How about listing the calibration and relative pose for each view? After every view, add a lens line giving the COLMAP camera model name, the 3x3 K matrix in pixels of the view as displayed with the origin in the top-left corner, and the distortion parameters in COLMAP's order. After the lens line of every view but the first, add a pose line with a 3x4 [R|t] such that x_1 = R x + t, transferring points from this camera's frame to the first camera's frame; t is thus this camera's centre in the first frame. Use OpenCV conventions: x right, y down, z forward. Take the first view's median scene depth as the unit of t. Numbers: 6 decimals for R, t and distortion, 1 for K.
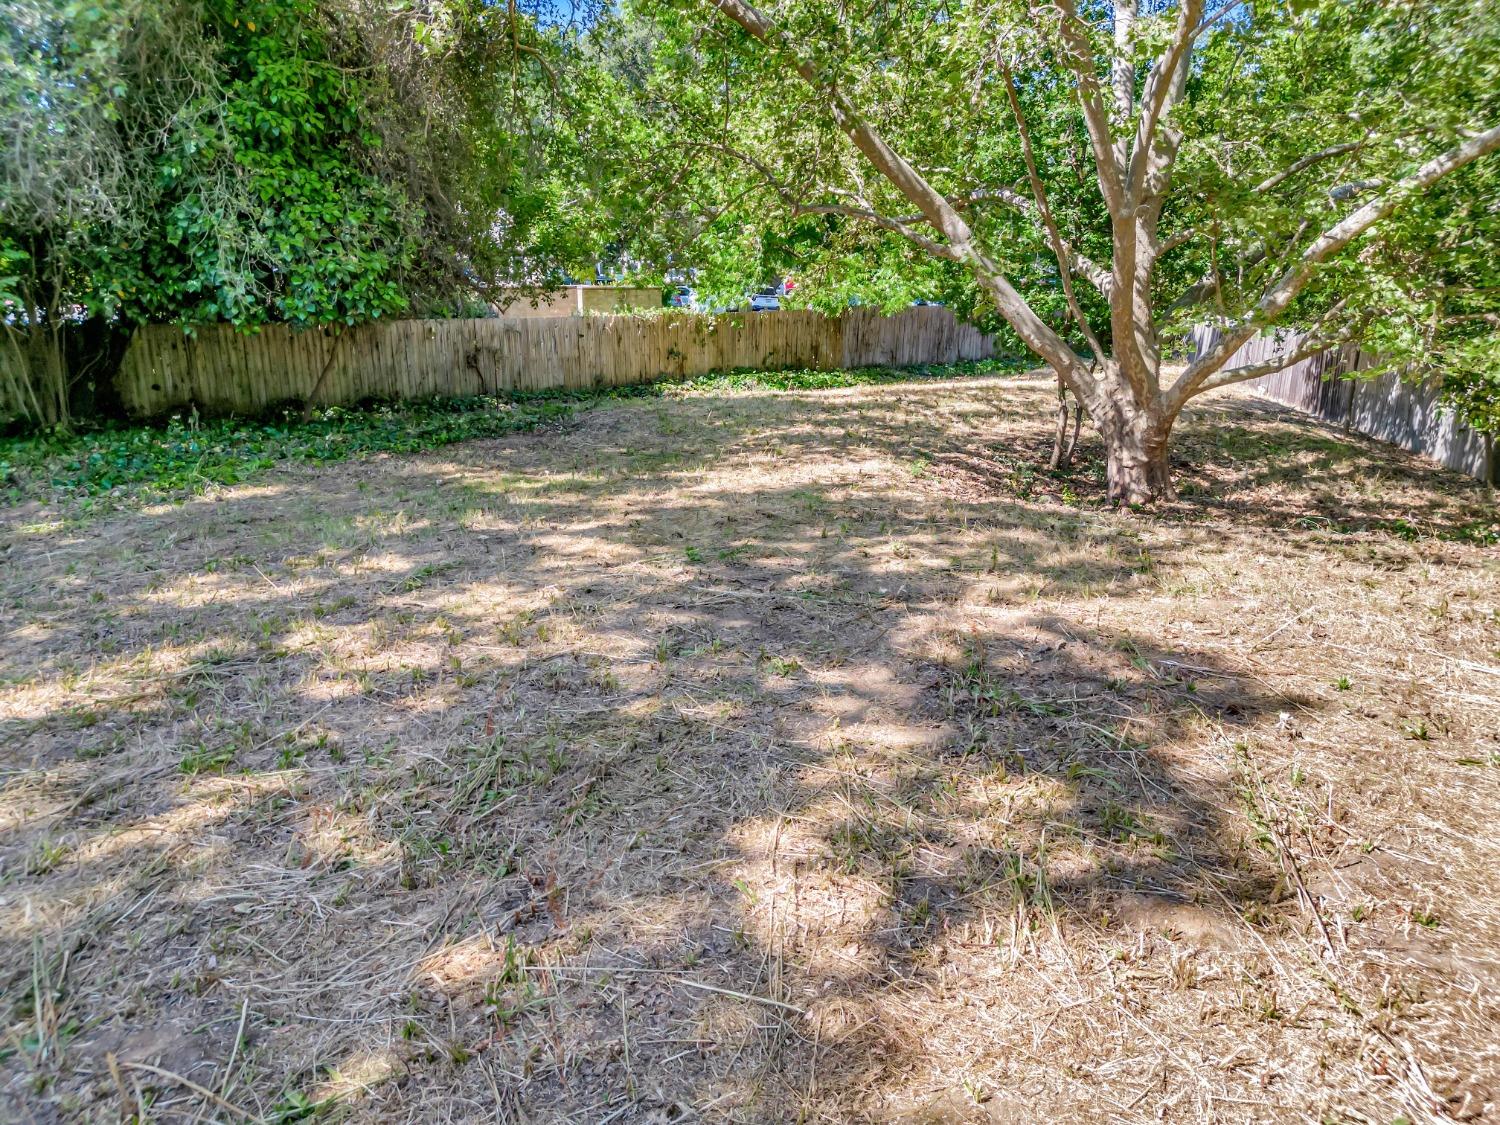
lens RADIAL K [[1055.3, 0, 750.0], [0, 1055.3, 560.7], [0, 0, 1]] dist [0.055176, -0.040718]
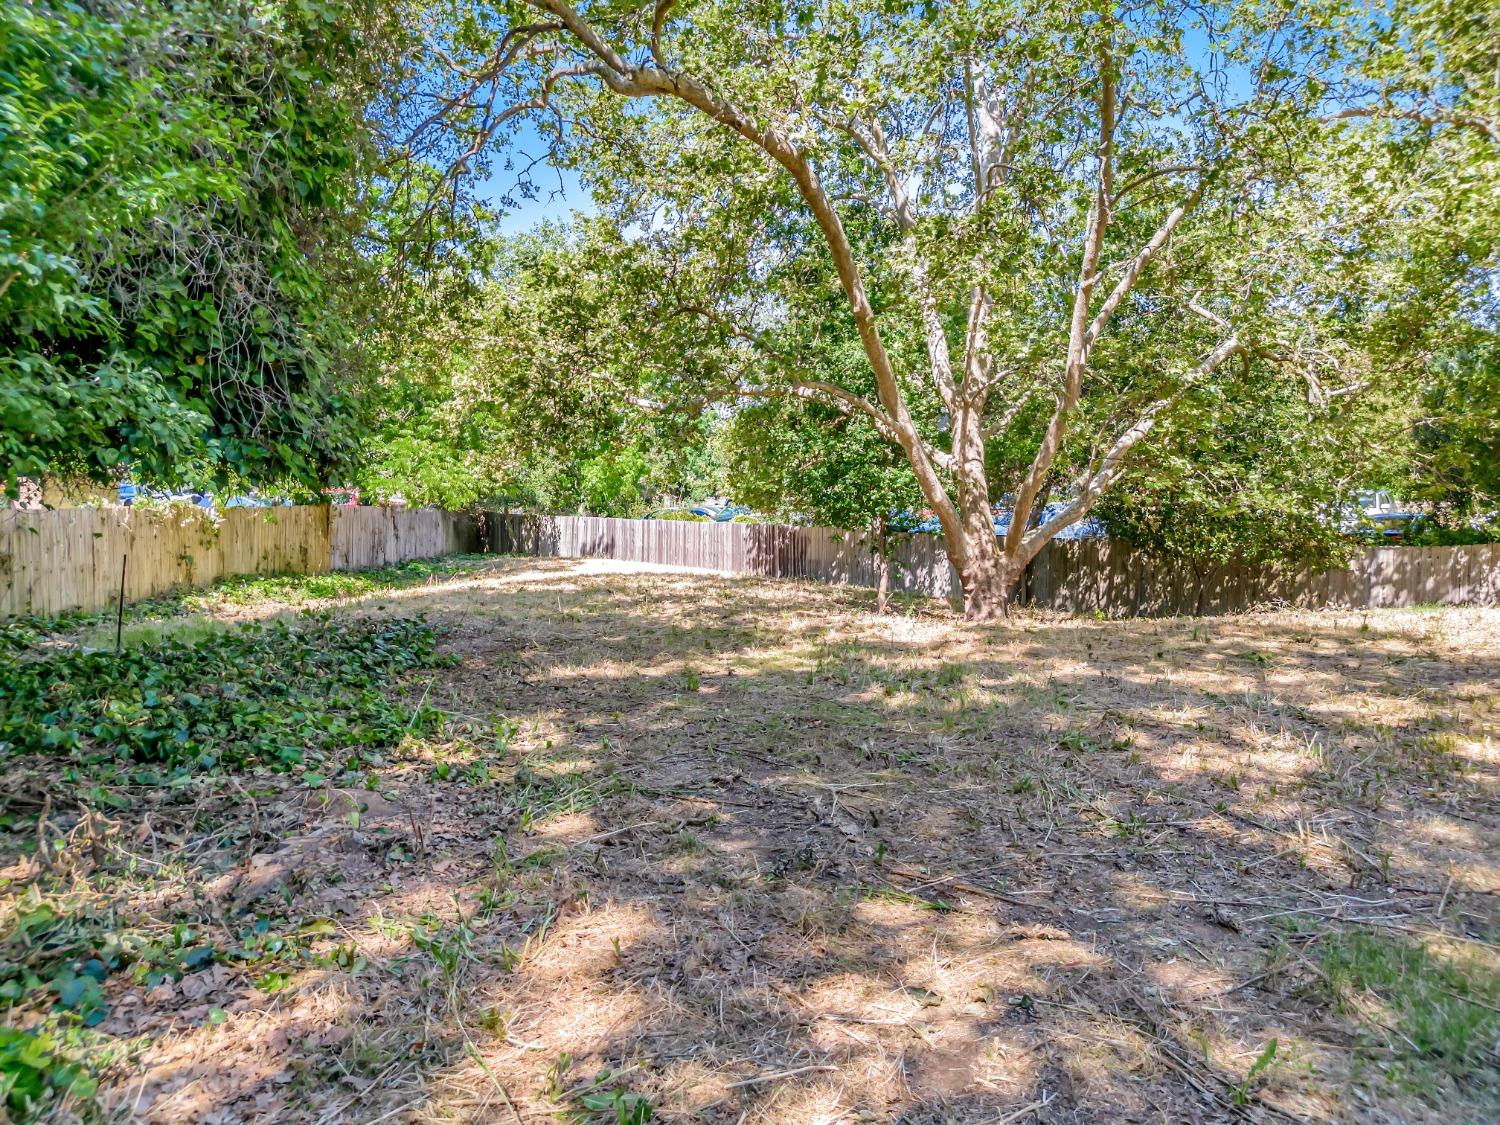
lens RADIAL K [[1055.3, 0, 755.0], [0, 1055.3, 560.5], [0, 0, 1]] dist [0.055176, -0.040718]
pose [[0.588391, -0.035812, 0.807783, -0.848348], [0.204564, 0.973112, -0.105864, -0.077124], [-0.782272, 0.227533, 0.579896, 0.543586]]
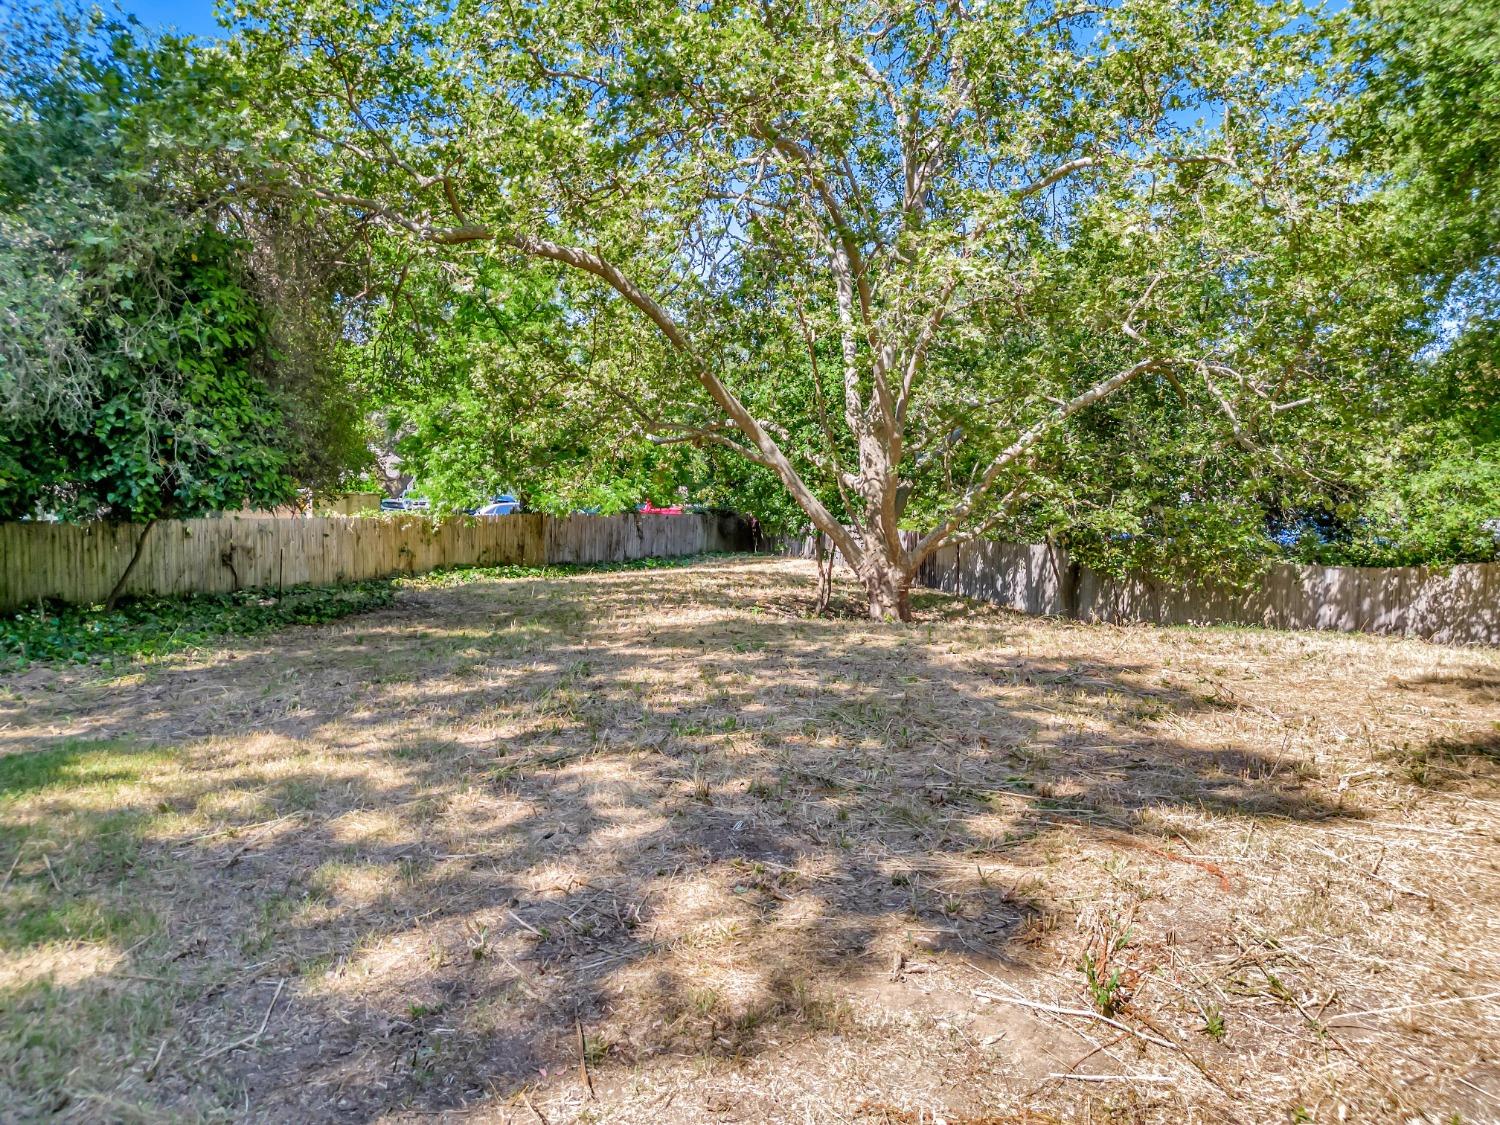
lens RADIAL K [[1055.3, 0, 751.8], [0, 1055.3, 558.5], [0, 0, 1]] dist [0.055176, -0.040718]
pose [[0.905107, -0.019655, 0.424730, -0.414282], [0.106898, 0.977364, -0.182573, 0.088196], [-0.411527, 0.210651, 0.886720, -0.191466]]
